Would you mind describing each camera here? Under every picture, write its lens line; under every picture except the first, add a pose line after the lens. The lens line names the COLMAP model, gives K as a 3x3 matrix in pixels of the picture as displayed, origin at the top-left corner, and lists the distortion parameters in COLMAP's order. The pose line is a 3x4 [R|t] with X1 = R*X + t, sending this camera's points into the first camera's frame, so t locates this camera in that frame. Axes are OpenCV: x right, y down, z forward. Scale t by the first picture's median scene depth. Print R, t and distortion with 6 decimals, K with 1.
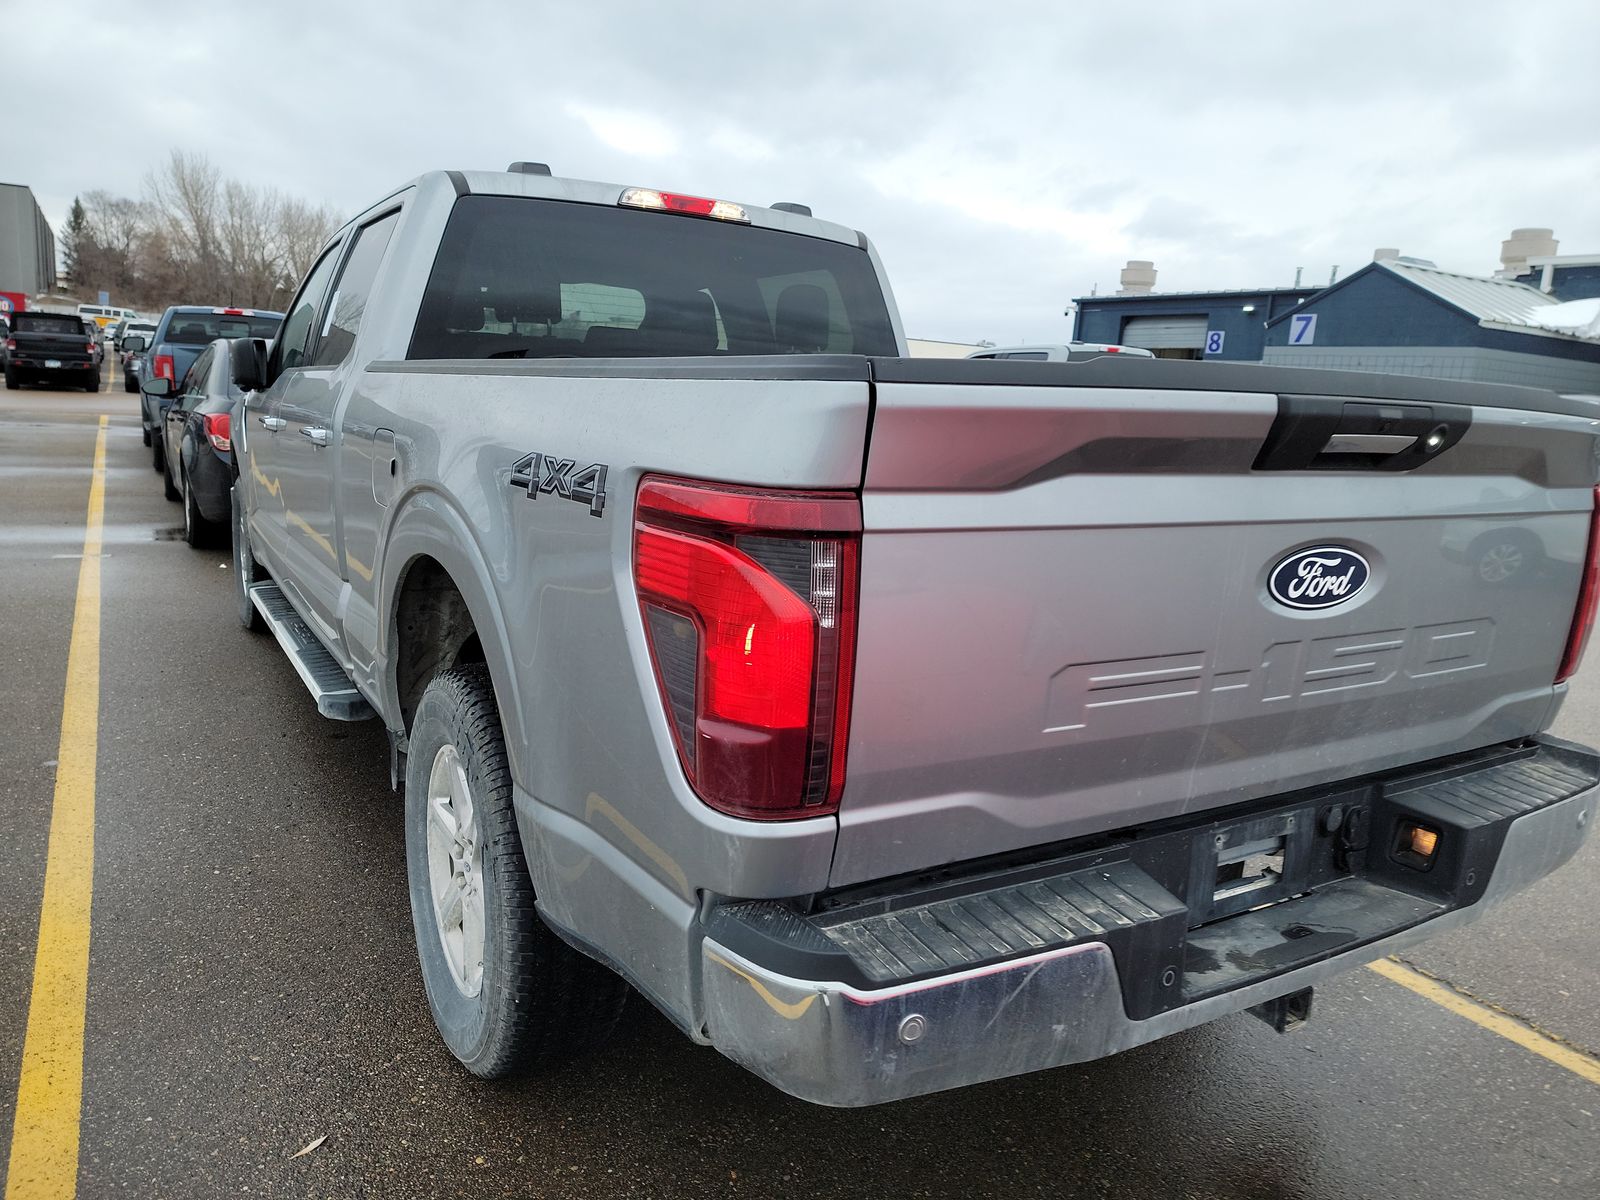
lens RADIAL K [[1100.8, 0, 809.1], [0, 1100.8, 601.6], [0, 0, 1]] dist [0.088619, -0.071094]
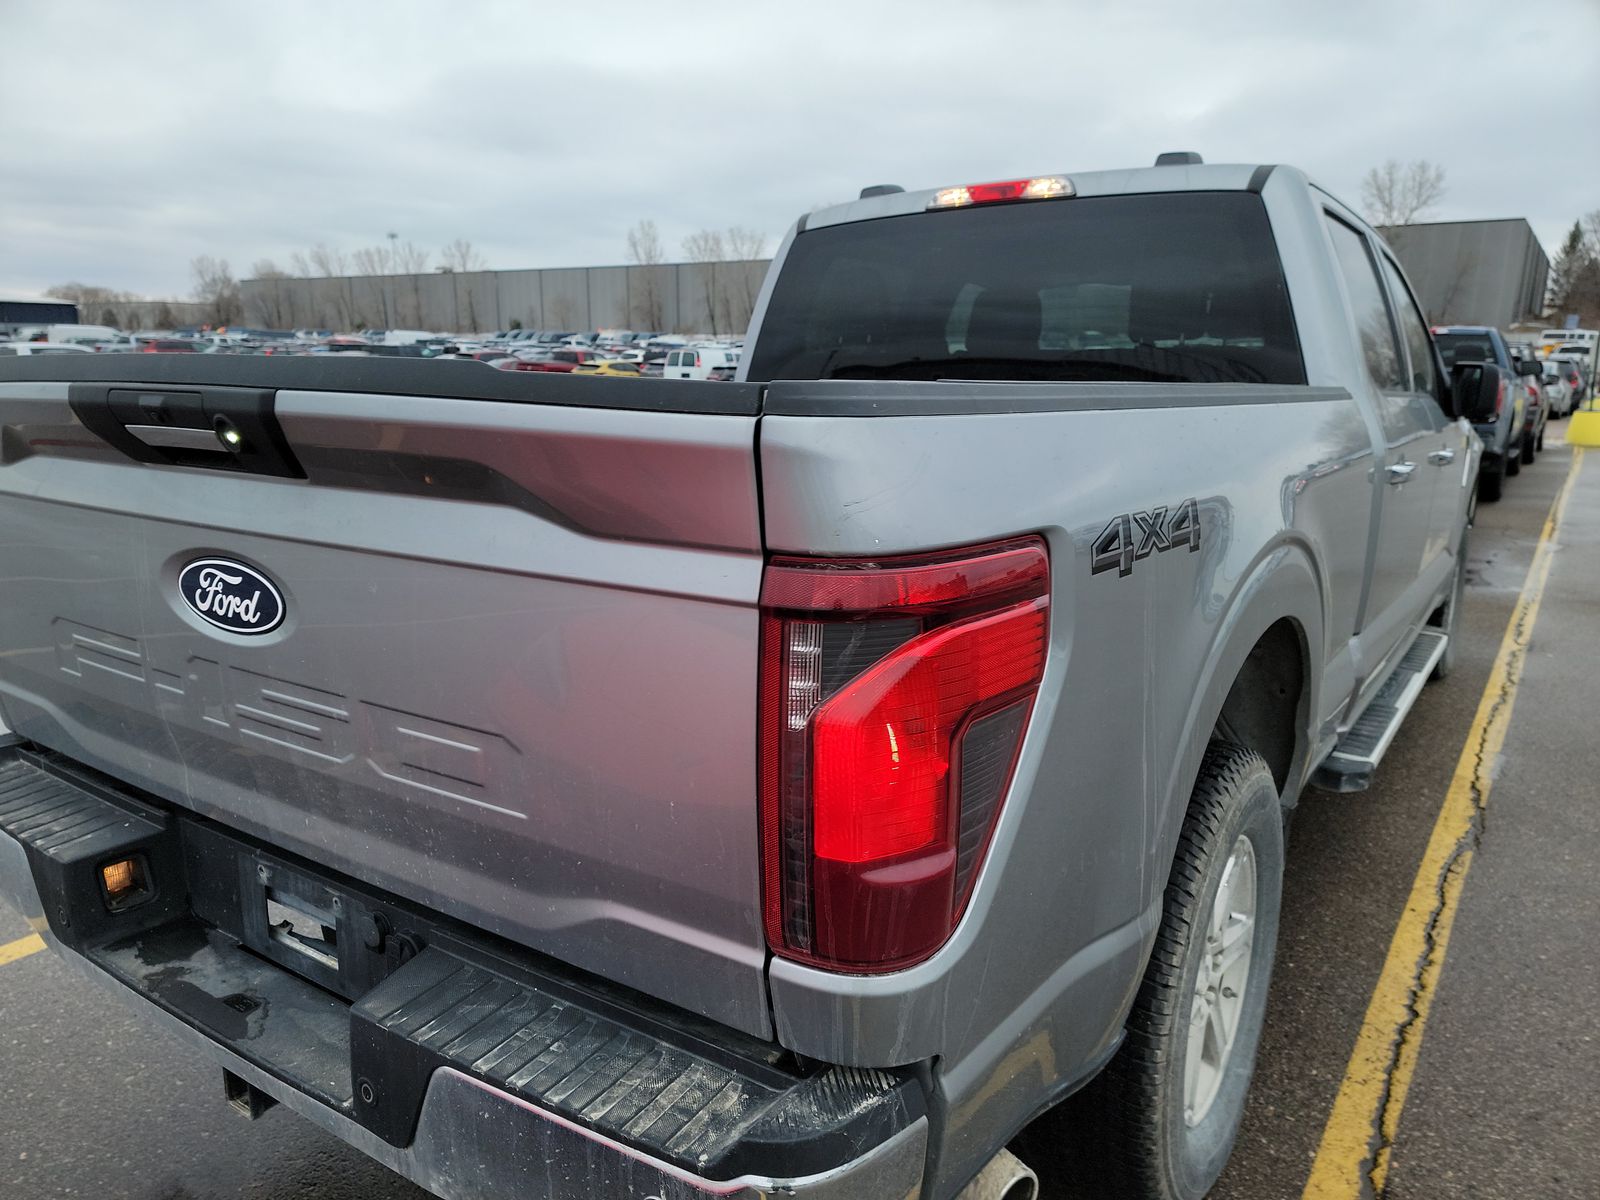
lens RADIAL K [[1104.6, 0, 796.7], [0, 1104.6, 617.4], [0, 0, 1]] dist [0.080811, -0.065654]
pose [[0.401545, 0.148980, -0.903641, 1.159188], [-0.158110, 0.983142, 0.091829, -0.125272], [0.902088, 0.106001, 0.418331, 0.850433]]
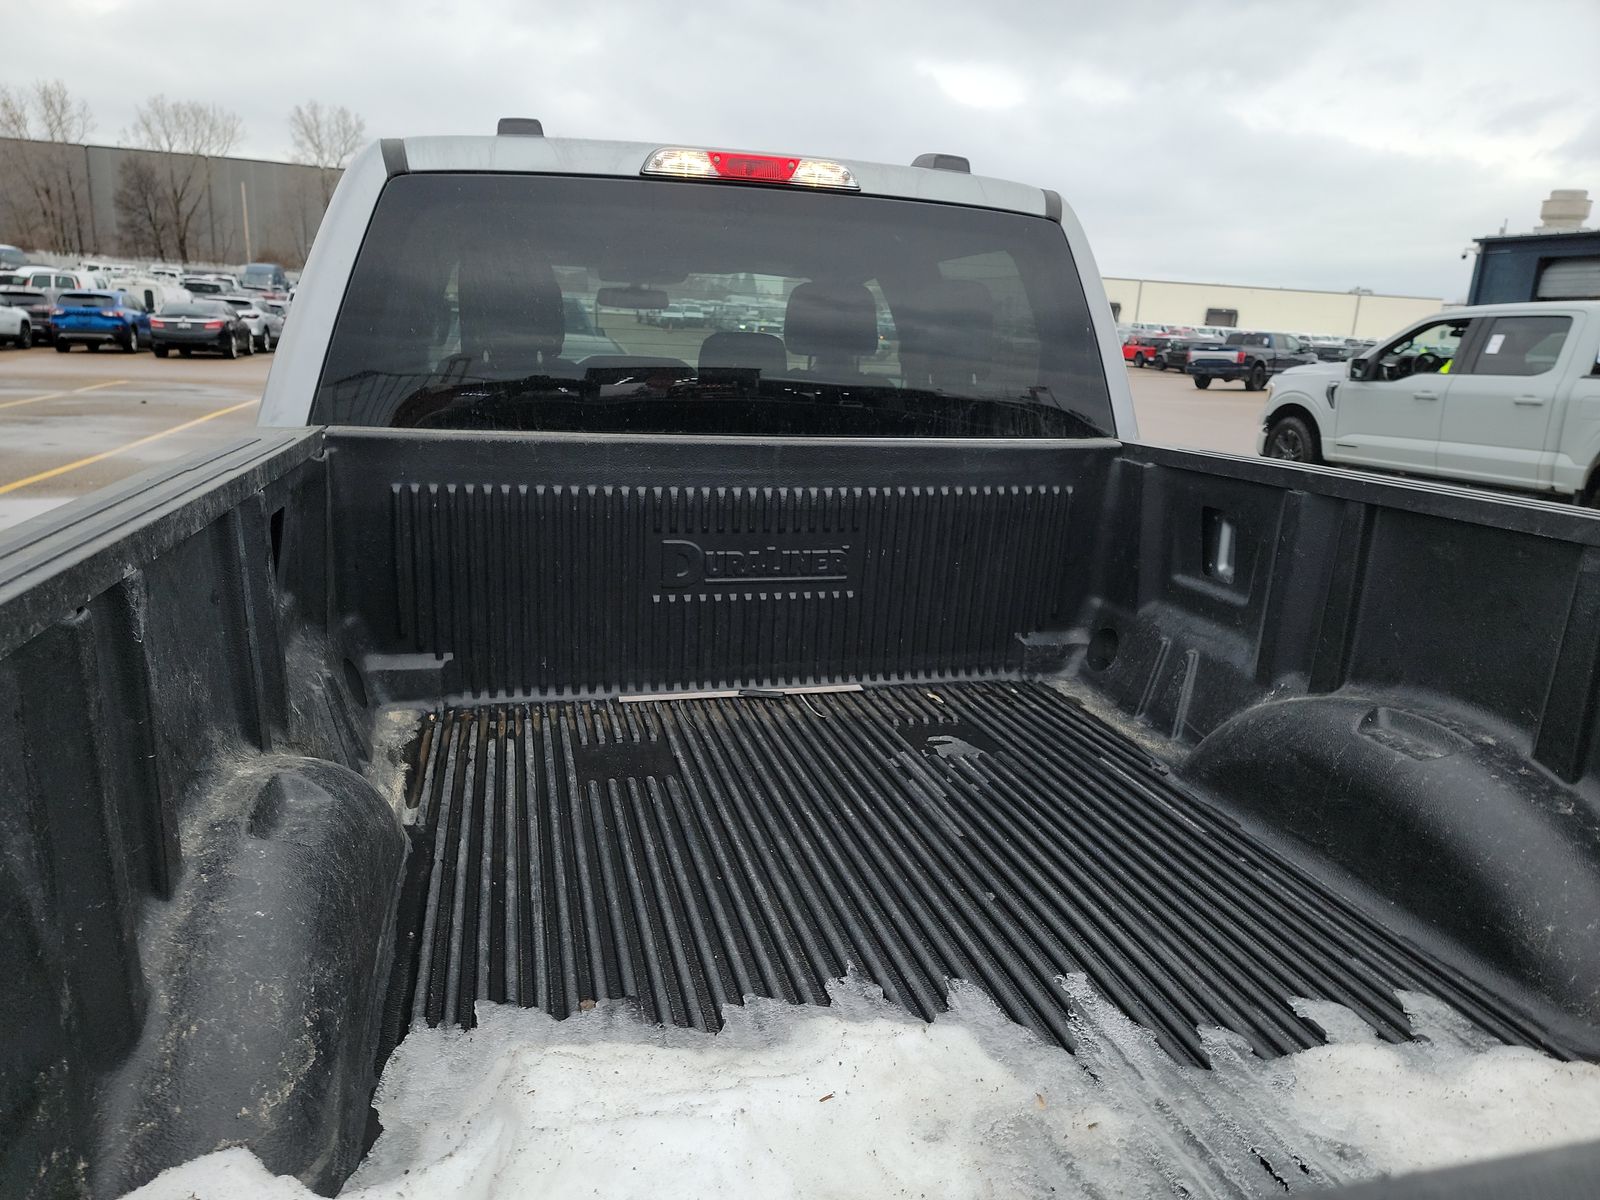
lens RADIAL K [[1101.4, 0, 800.0], [0, 1101.4, 600.0], [0, 0, 1]] dist [0.093798, -0.079157]
pose [[0.956675, 0.055191, -0.285878, 0.193353], [-0.045695, 0.998163, 0.039790, -0.220661], [0.287549, -0.025003, 0.957440, 0.632309]]
